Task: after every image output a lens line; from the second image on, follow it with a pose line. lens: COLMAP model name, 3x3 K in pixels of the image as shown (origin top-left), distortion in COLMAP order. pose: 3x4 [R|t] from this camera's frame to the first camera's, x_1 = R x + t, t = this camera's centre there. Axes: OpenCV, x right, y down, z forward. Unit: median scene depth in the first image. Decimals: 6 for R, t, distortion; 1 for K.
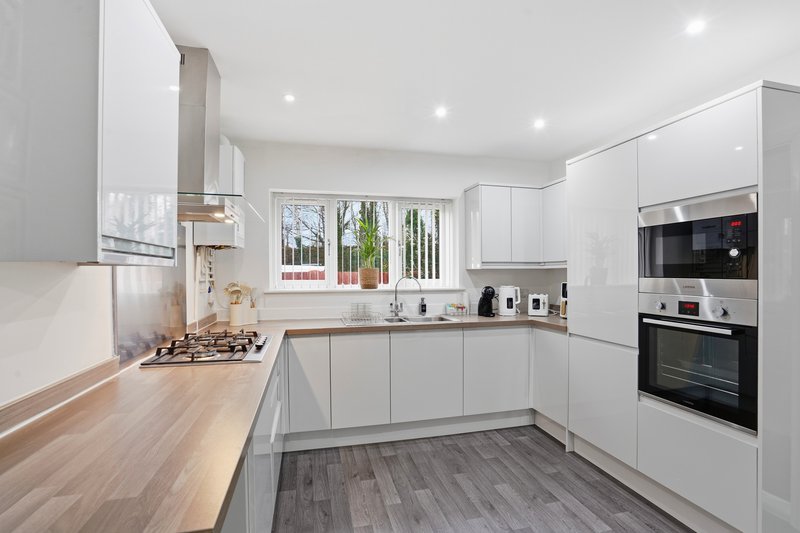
lens RADIAL K [[379.9, 0, 396.6], [0, 379.9, 274.6], [0, 0, 1]] dist [-0.047836, 0.016045]
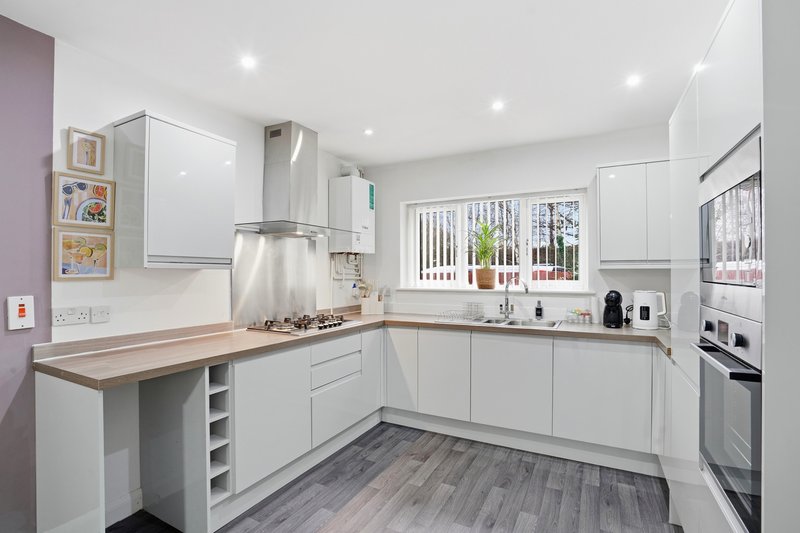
lens RADIAL K [[379.9, 0, 399.9], [0, 379.9, 272.6], [0, 0, 1]] dist [-0.047836, 0.016045]
pose [[0.747132, 0.003121, -0.664668, 0.435264], [-0.006591, 0.999975, -0.002713, -0.002464], [0.664643, 0.006407, 0.747134, 0.095983]]
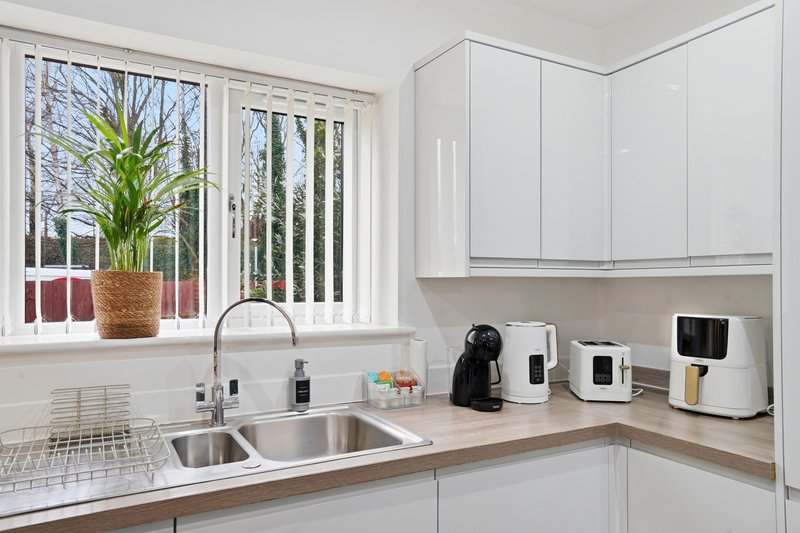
lens RADIAL K [[569.6, 0, 394.9], [0, 569.6, 274.9], [0, 0, 1]] dist [0.000066, 0.002242]
pose [[0.968466, 0.007668, 0.249030, 0.023998], [-0.002319, 0.999760, -0.021764, -0.005183], [-0.249137, 0.020500, 0.968251, 0.492116]]
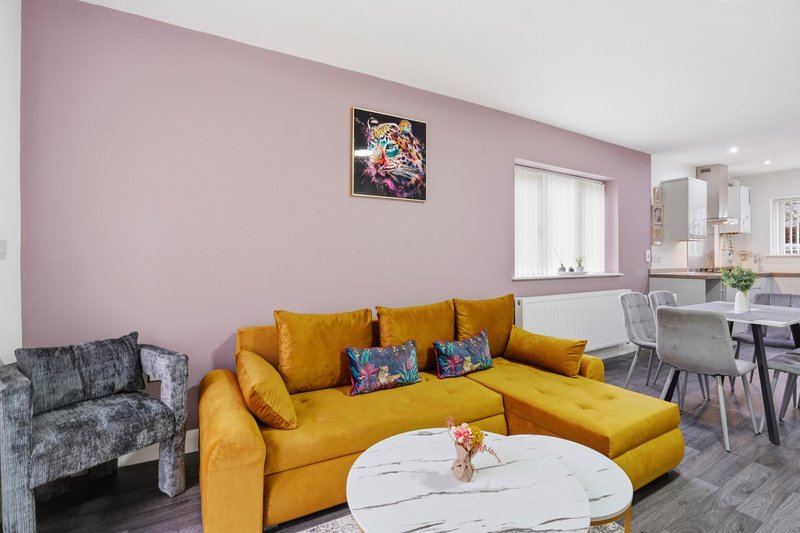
lens RADIAL K [[370.1, 0, 397.6], [0, 370.1, 263.6], [0, 0, 1]] dist [-0.013521, 0.000866]
pose [[0.295499, 0.008873, -0.955302, 0.766629], [-0.004316, 0.999959, 0.007952, 0.073116], [0.955333, 0.001773, 0.295526, -1.157330]]
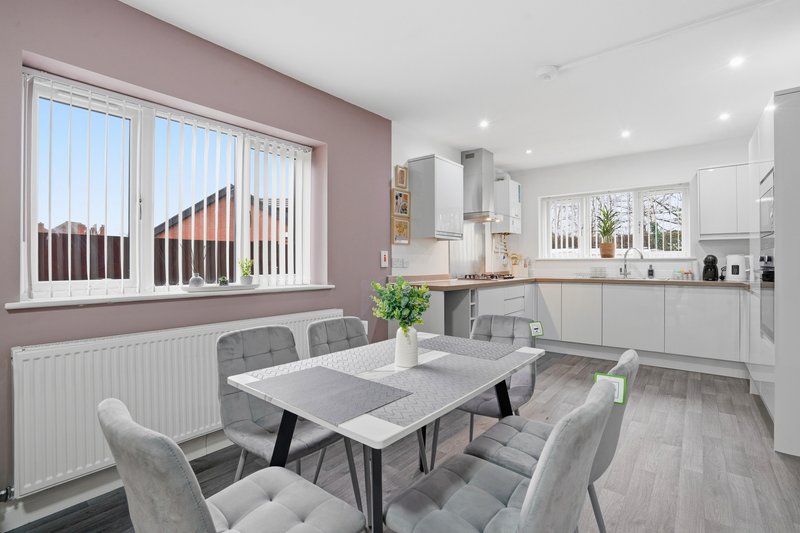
lens RADIAL K [[379.9, 0, 396.8], [0, 379.9, 262.9], [0, 0, 1]] dist [-0.047836, 0.016045]
pose [[0.605193, 0.002411, -0.796075, 0.566397], [-0.006229, 0.999979, -0.001707, 0.063792], [0.796055, 0.005992, 0.605195, -0.459379]]
